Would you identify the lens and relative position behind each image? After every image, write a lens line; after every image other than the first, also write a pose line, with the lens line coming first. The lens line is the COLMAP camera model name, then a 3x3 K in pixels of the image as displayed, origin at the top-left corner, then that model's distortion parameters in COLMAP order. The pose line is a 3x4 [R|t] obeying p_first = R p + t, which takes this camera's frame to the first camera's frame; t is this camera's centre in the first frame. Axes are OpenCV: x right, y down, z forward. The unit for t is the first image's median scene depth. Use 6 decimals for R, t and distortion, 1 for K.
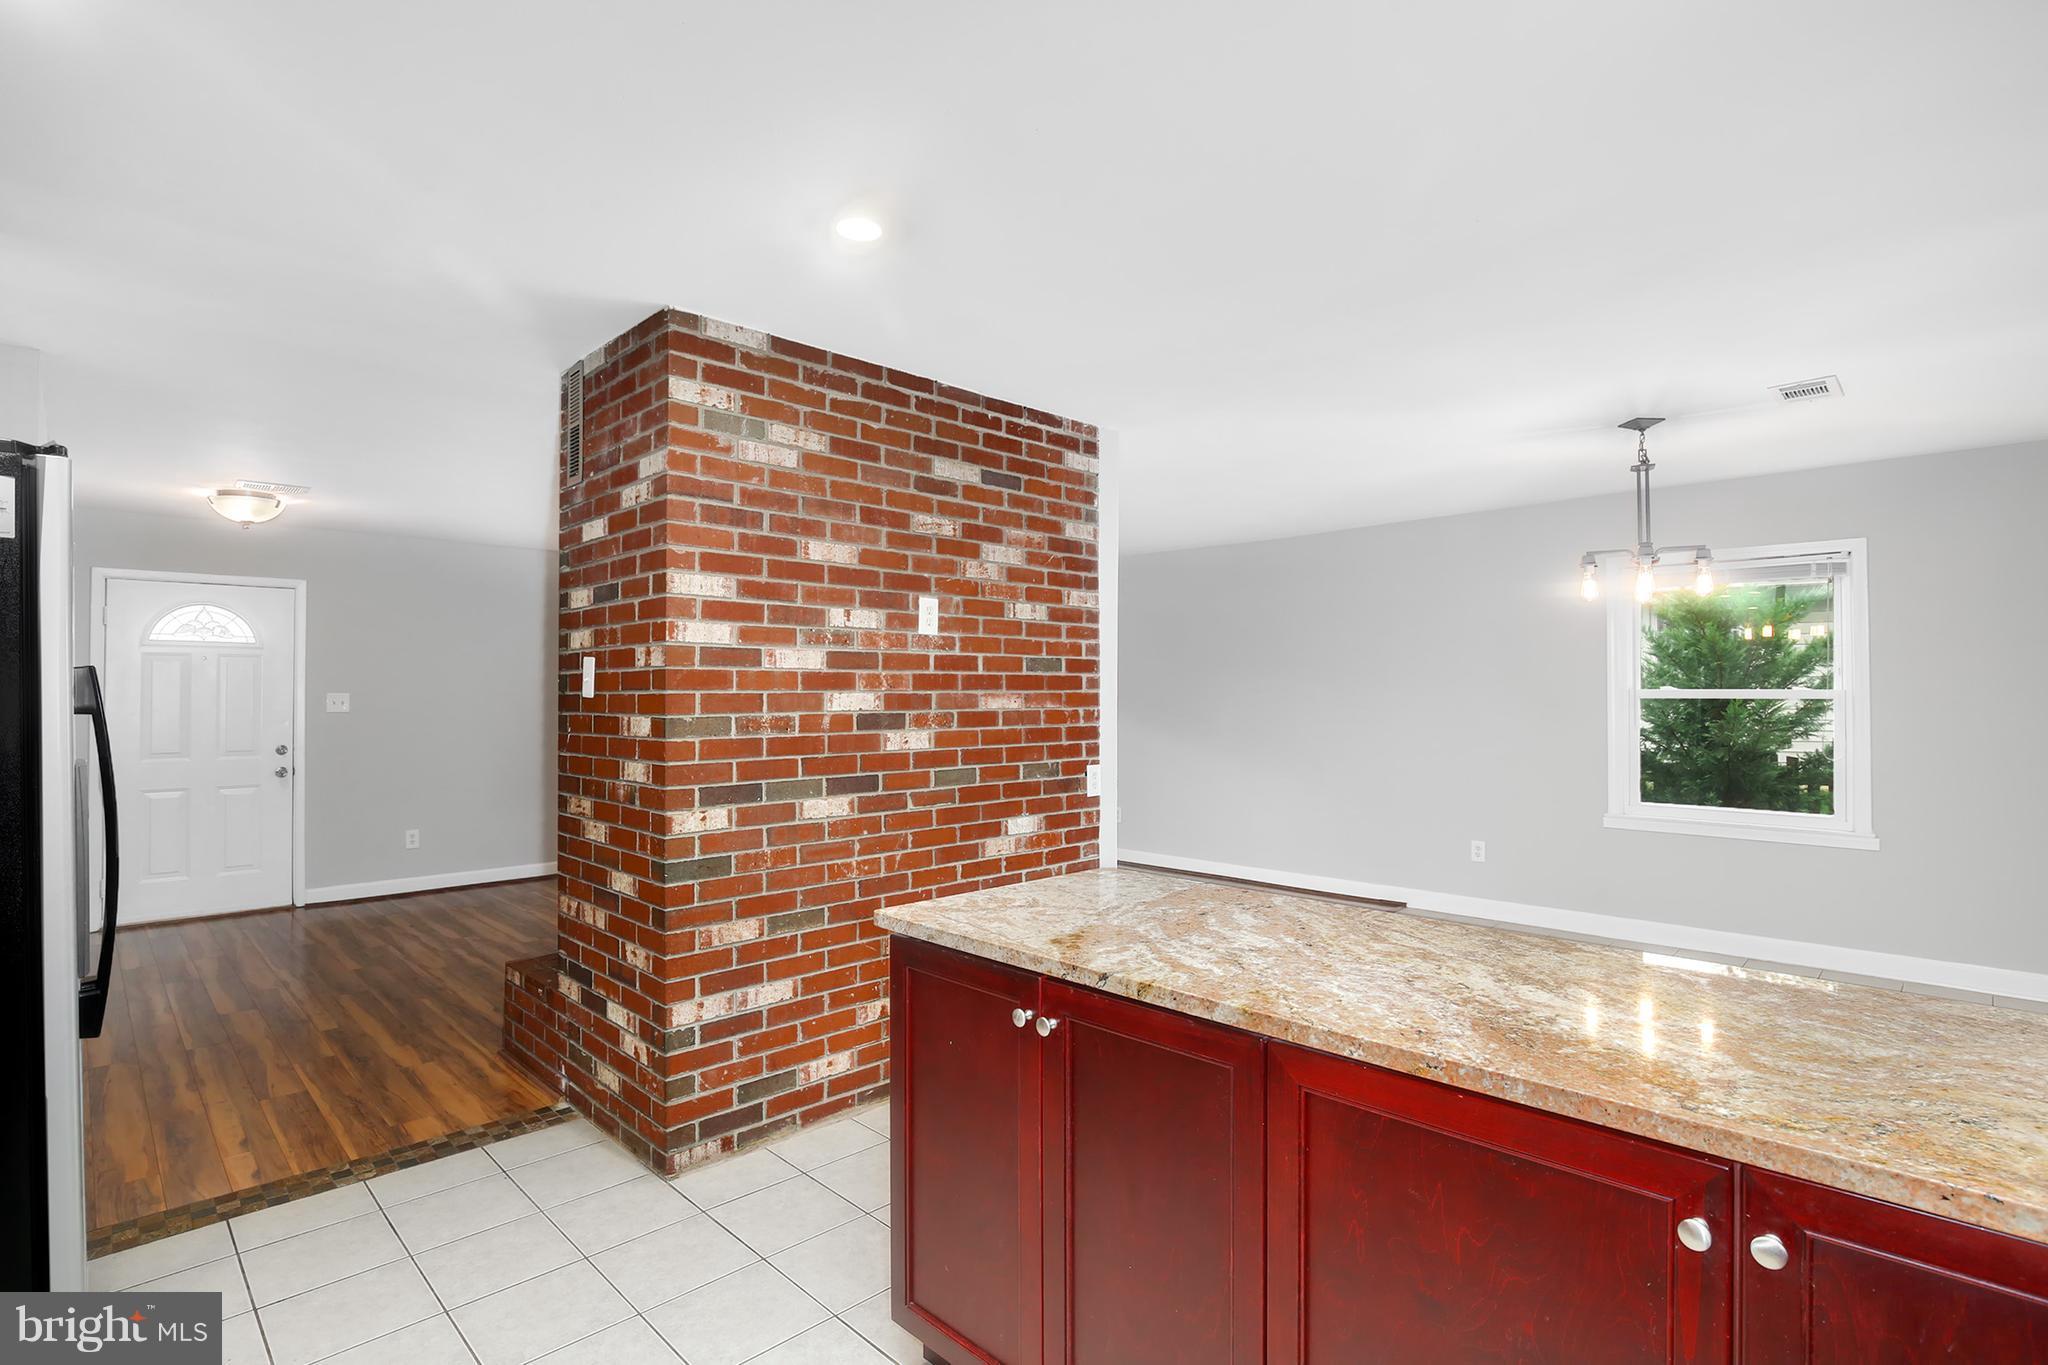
lens RADIAL K [[996.4, 0, 1040.1], [0, 996.4, 676.9], [0, 0, 1]] dist [-0.028555, 0.000730]
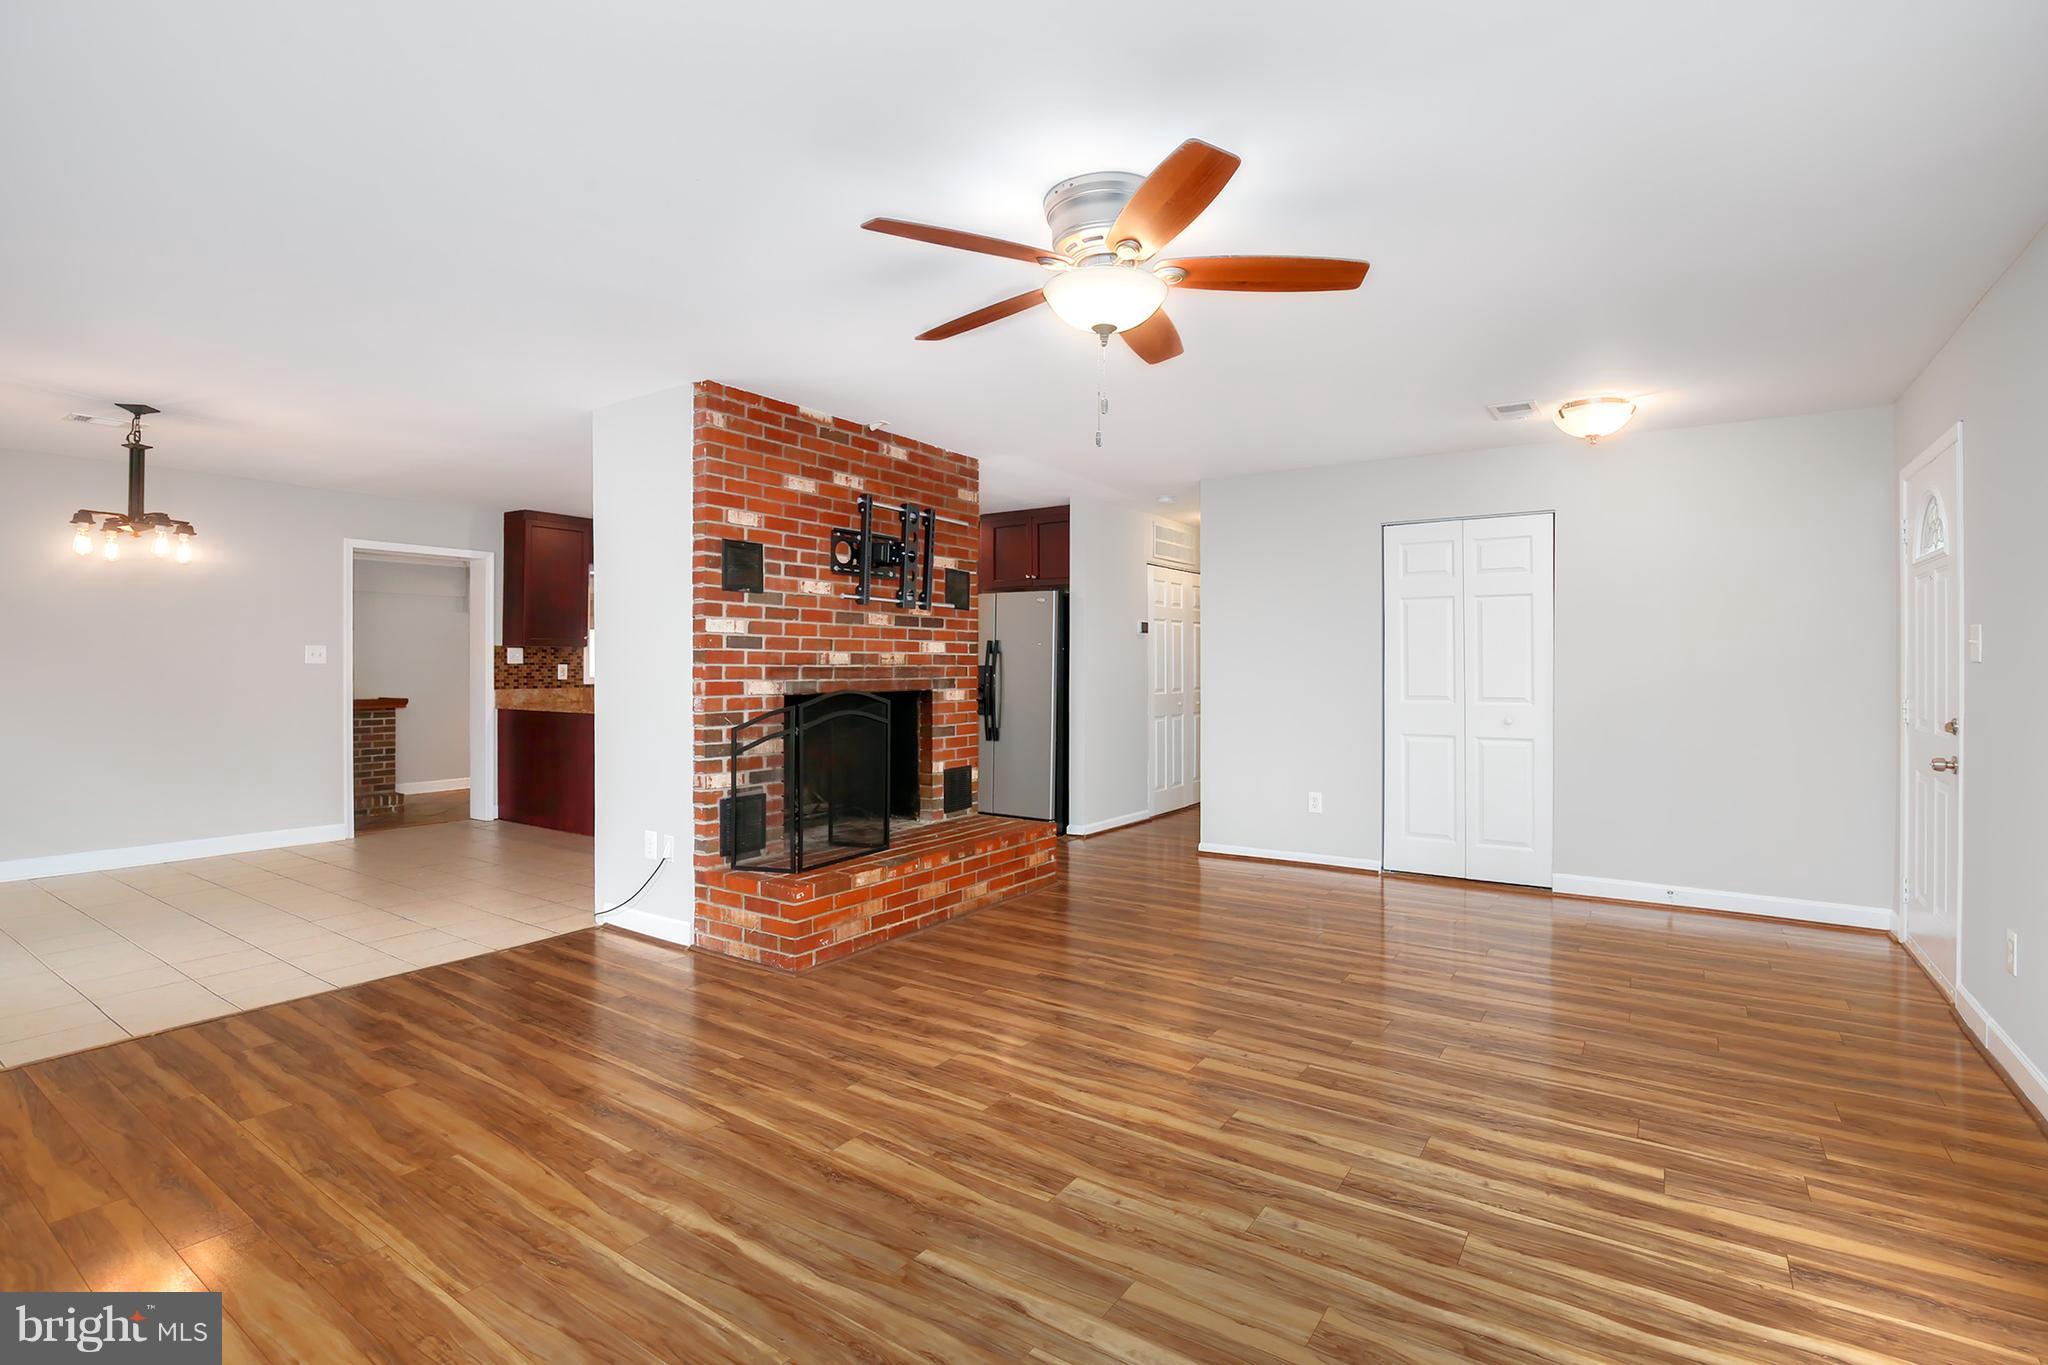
lens RADIAL K [[943.1, 0, 1044.8], [0, 943.1, 660.0], [0, 0, 1]] dist [-0.032521, 0.004920]
pose [[-0.980495, 0.000466, -0.196542, -0.294856], [0.005093, 0.999722, -0.023035, 0.089155], [0.196477, -0.023586, -0.980225, 2.791112]]
